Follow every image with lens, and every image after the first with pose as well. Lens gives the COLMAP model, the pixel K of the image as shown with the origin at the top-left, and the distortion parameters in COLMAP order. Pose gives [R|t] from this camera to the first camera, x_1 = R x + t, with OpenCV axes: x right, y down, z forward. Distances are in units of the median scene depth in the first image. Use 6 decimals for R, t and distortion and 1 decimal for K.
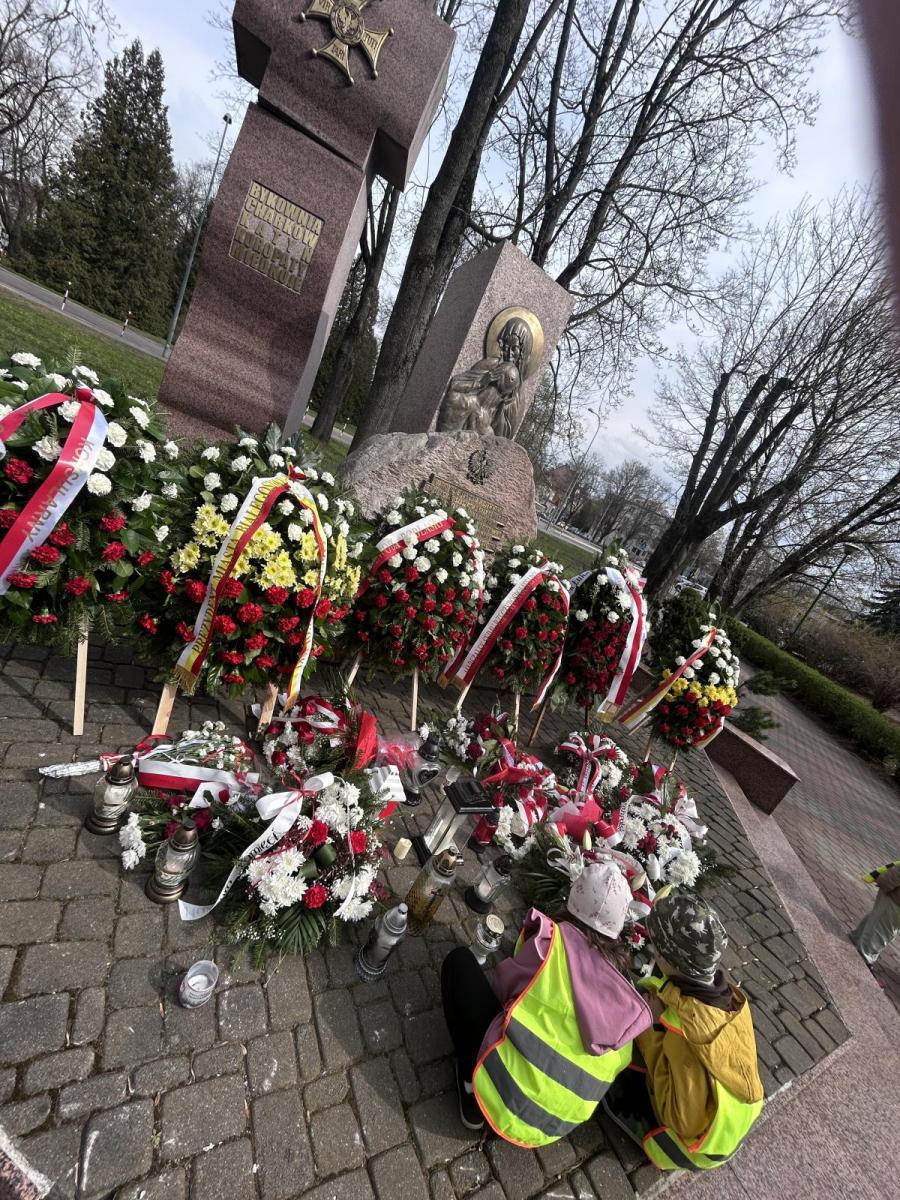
lens RADIAL K [[494.9, 0, 448.2], [0, 494.9, 593.9], [0, 0, 1]] dist [-0.000275, 0.001027]
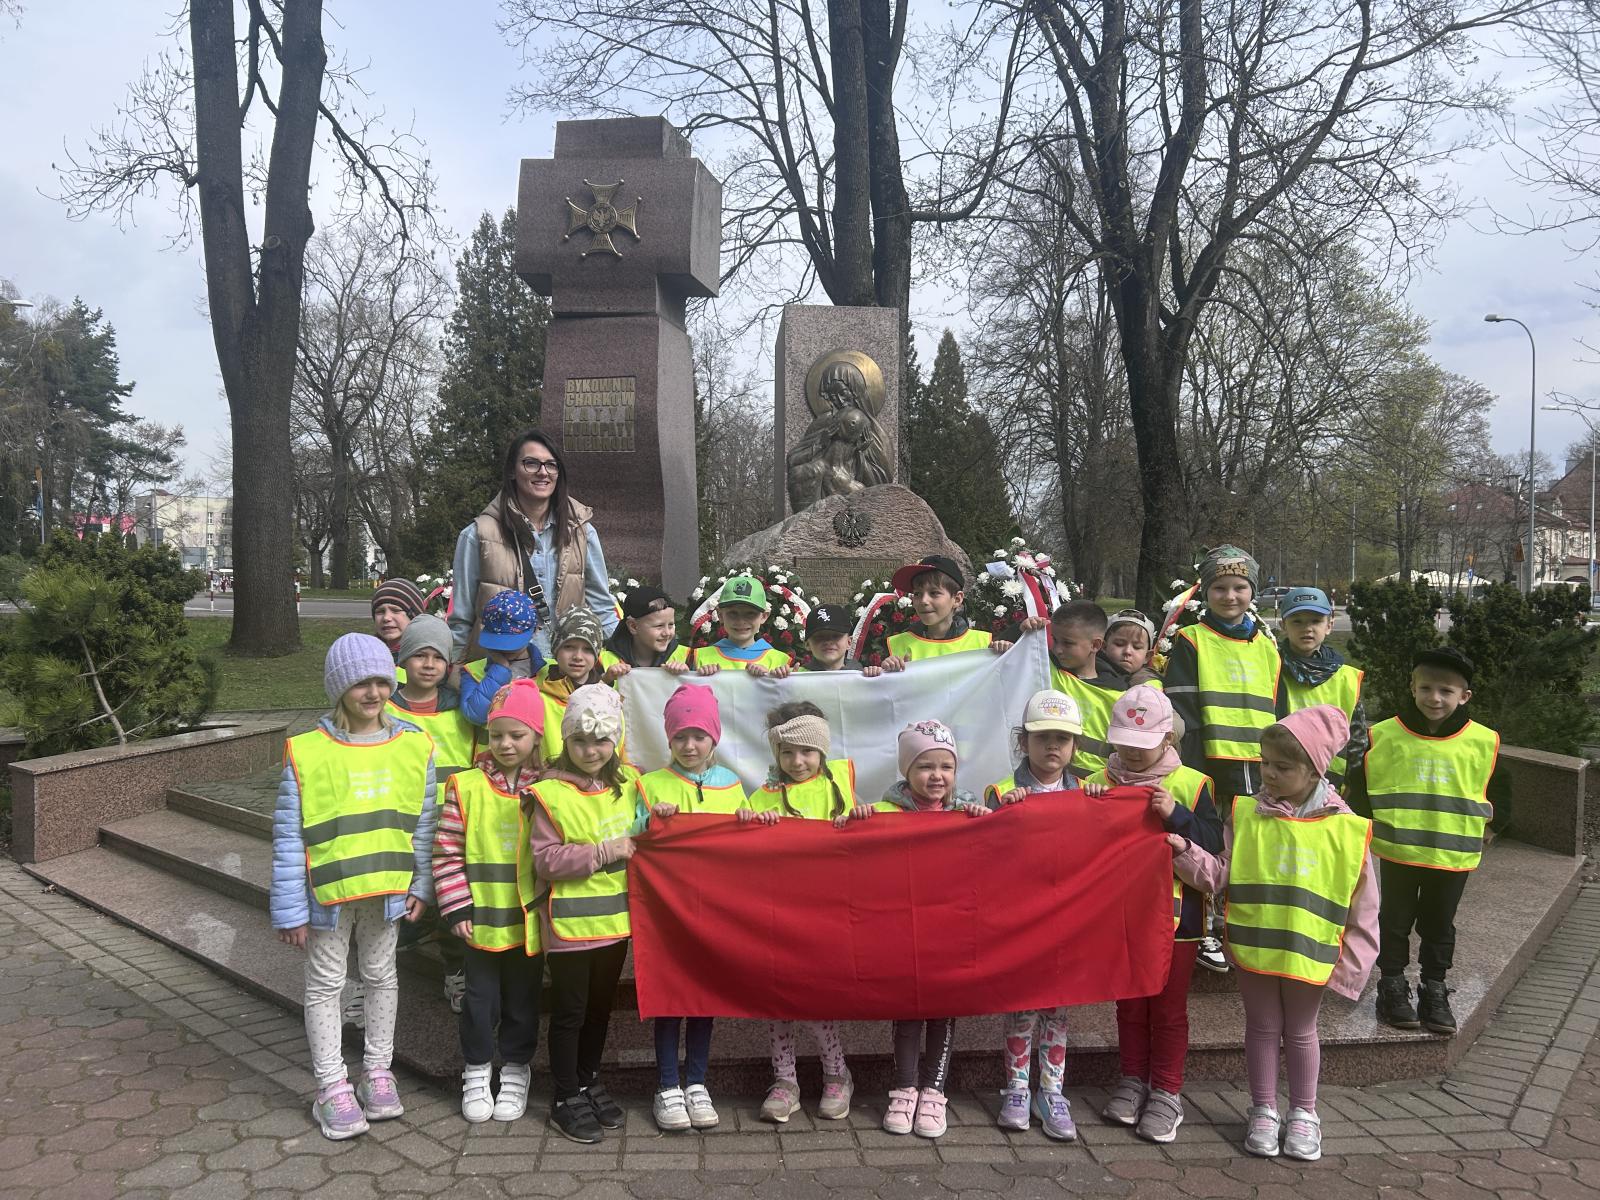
lens RADIAL K [[1222.4, 0, 801.8], [0, 1222.4, 603.4], [0, 0, 1]] dist [0.004769, -0.000736]
pose [[0.845657, -0.408476, -0.343527, 0.079836], [0.274641, 0.884921, -0.376149, 0.075018], [0.457642, 0.223747, 0.860524, -0.096558]]
